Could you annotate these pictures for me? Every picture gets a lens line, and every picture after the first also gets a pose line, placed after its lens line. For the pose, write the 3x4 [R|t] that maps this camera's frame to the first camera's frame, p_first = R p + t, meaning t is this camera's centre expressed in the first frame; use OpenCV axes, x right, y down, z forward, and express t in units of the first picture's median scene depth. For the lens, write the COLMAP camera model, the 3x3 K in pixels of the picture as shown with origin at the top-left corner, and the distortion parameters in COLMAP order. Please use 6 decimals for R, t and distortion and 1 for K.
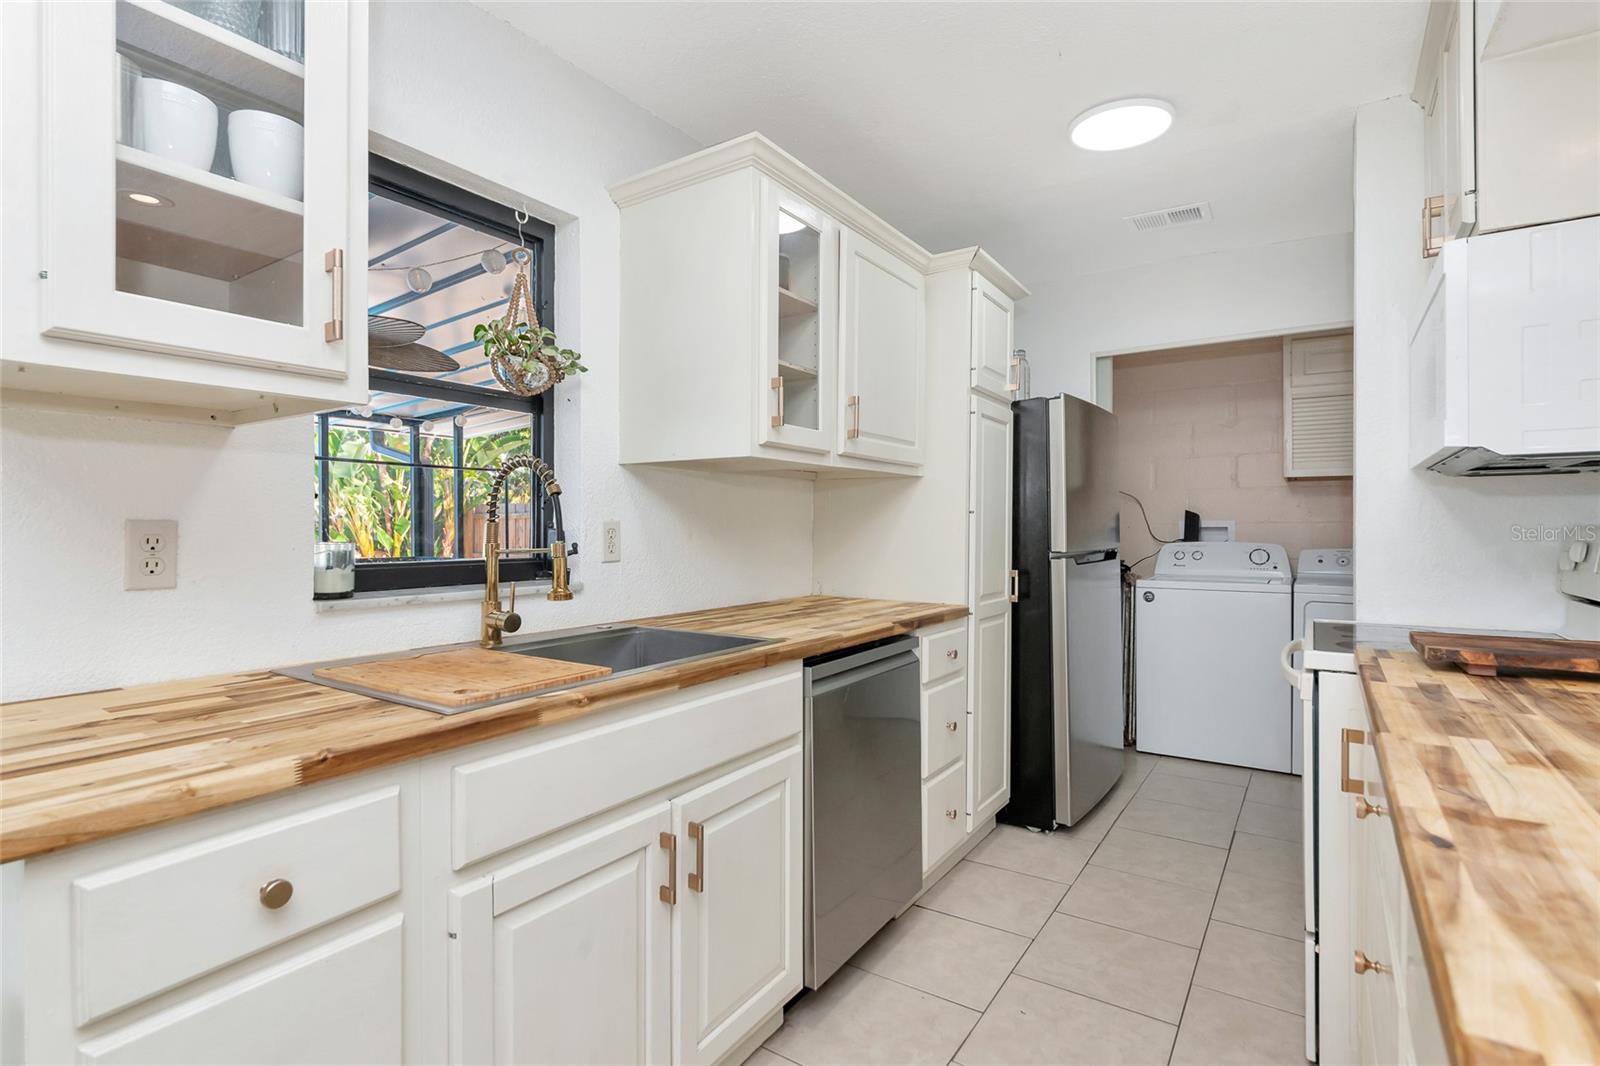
lens RADIAL K [[773.4, 0, 791.6], [0, 773.4, 524.3], [0, 0, 1]] dist [0.000567, 0.000032]
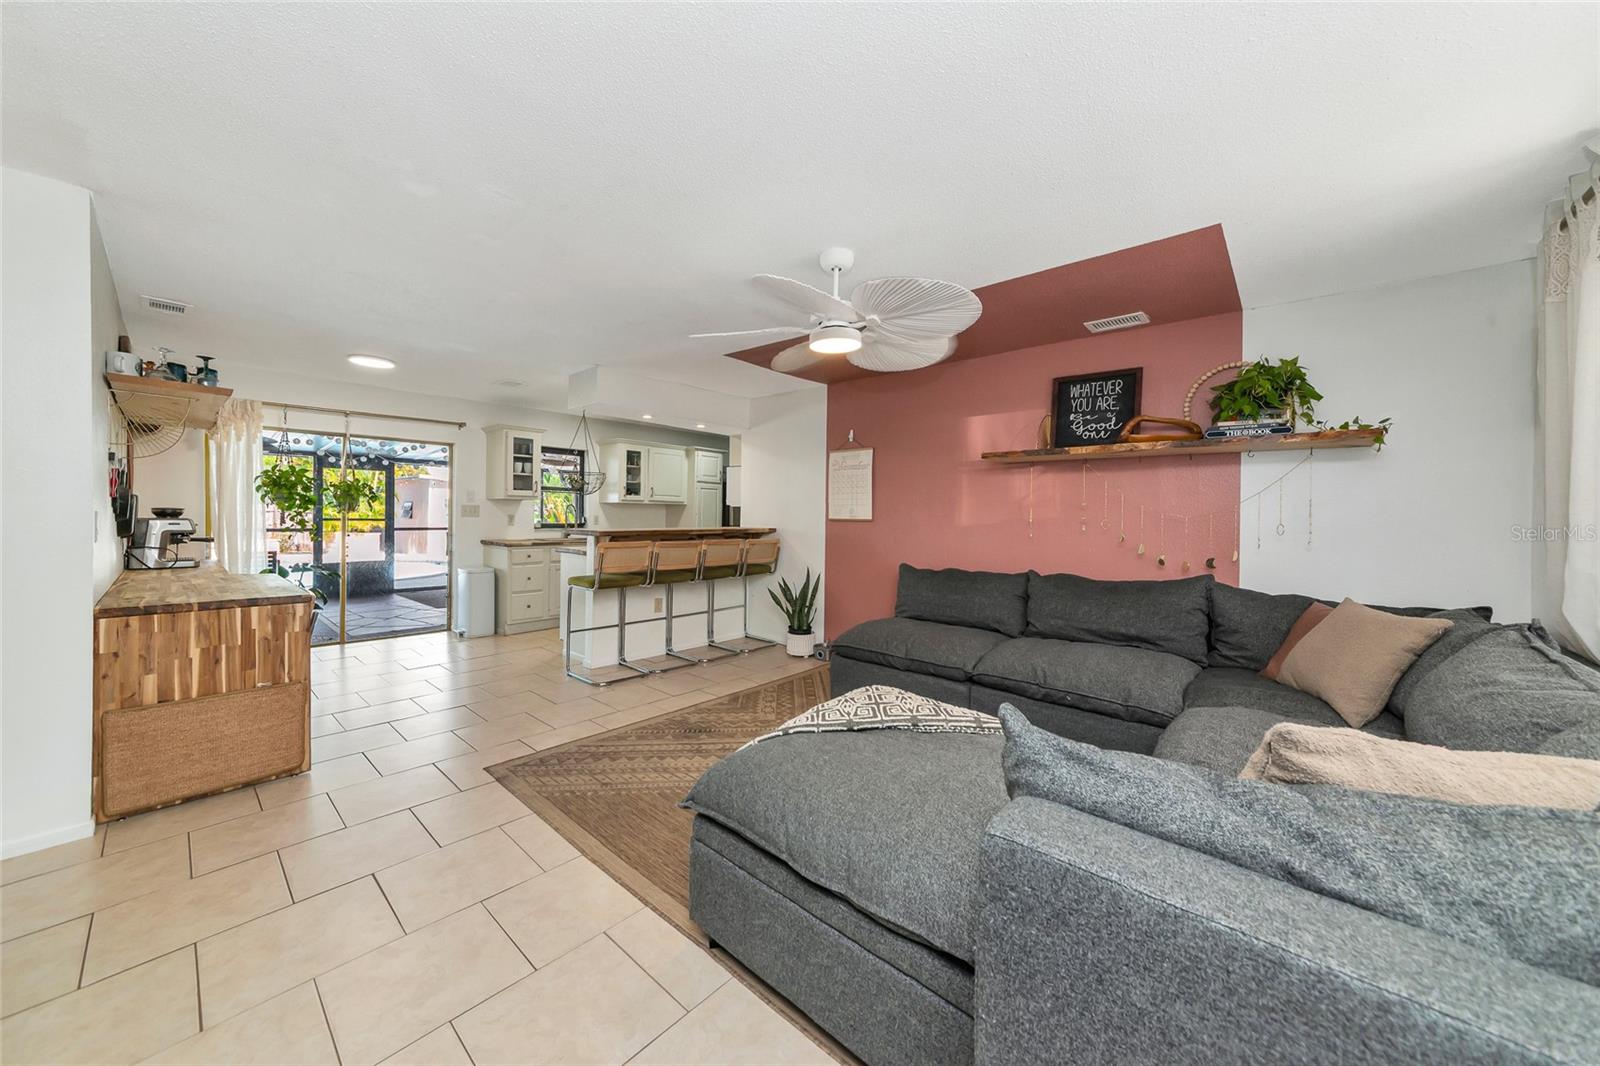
lens RADIAL K [[565.2, 0, 789.5], [0, 565.2, 518.0], [0, 0, 1]] dist [0.016556, -0.000112]
pose [[0.990106, 0.015220, -0.139497, 1.283264], [-0.013706, 0.999836, 0.011807, -0.041449], [0.139653, -0.009778, 0.990152, -2.017453]]
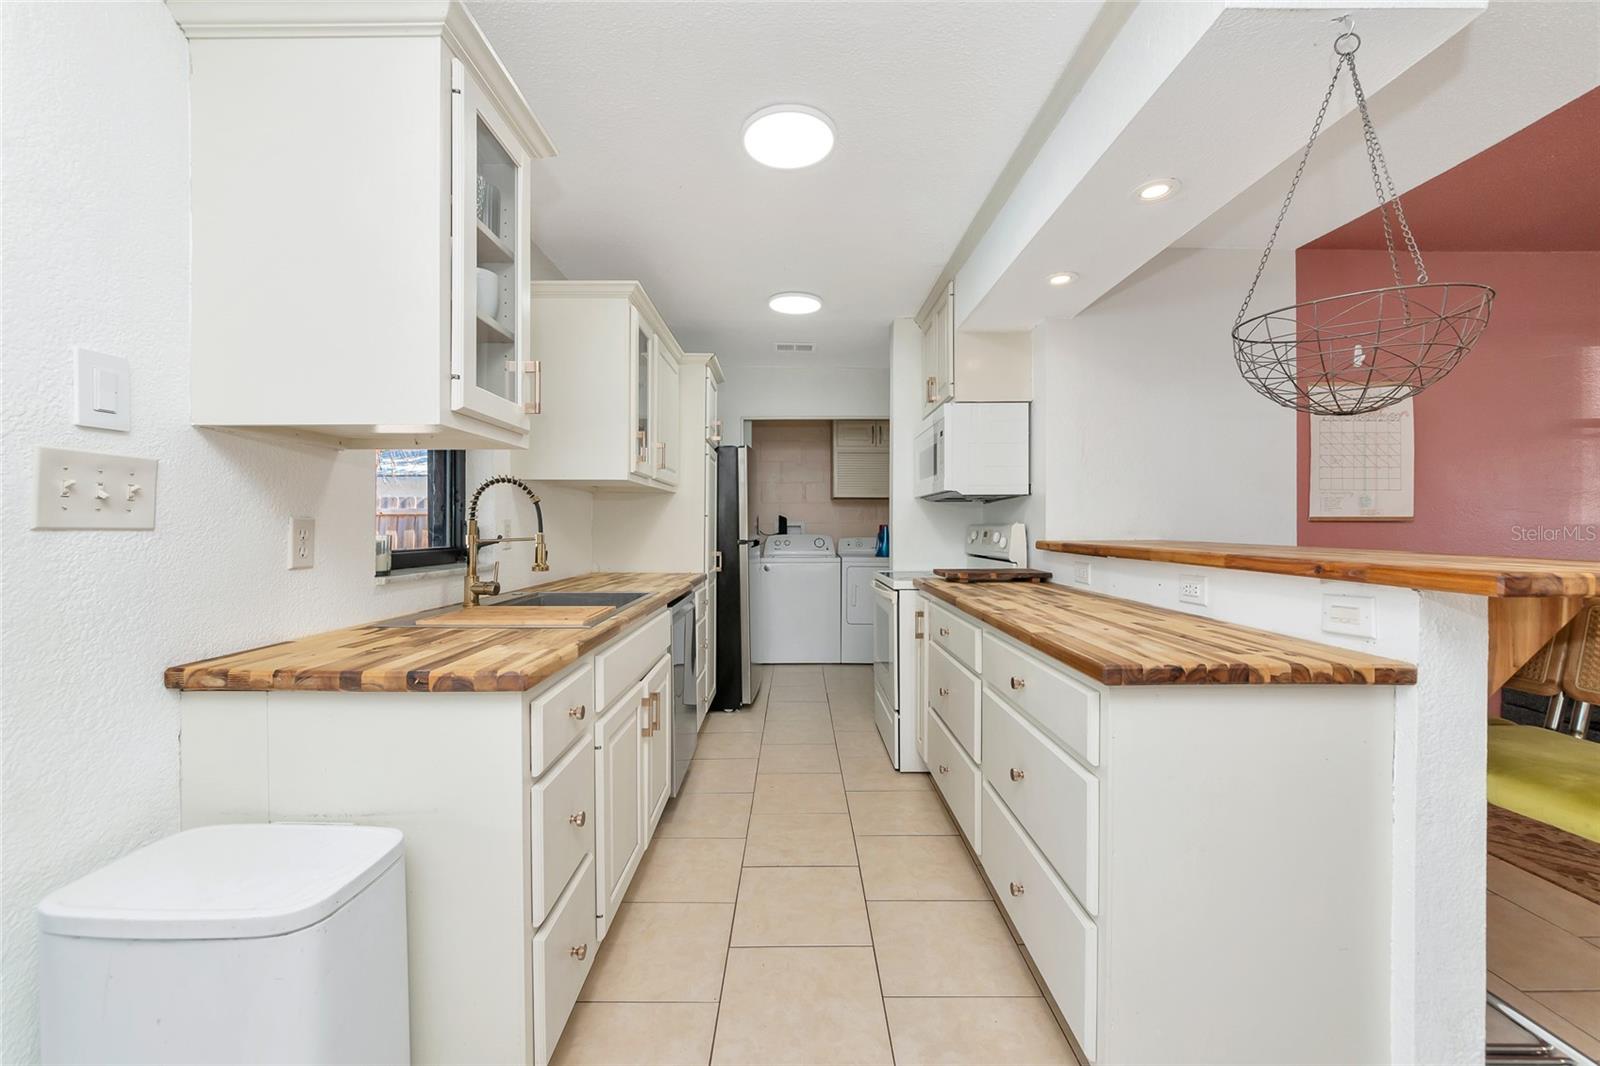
lens RADIAL K [[629.9, 0, 792.7], [0, 629.9, 522.9], [0, 0, 1]] dist [0.001787, -0.008306]
pose [[0.826710, 0.003391, 0.562618, -0.427811], [-0.001938, 0.999993, -0.003181, 0.003576], [-0.562625, 0.001539, 0.826711, -0.227651]]
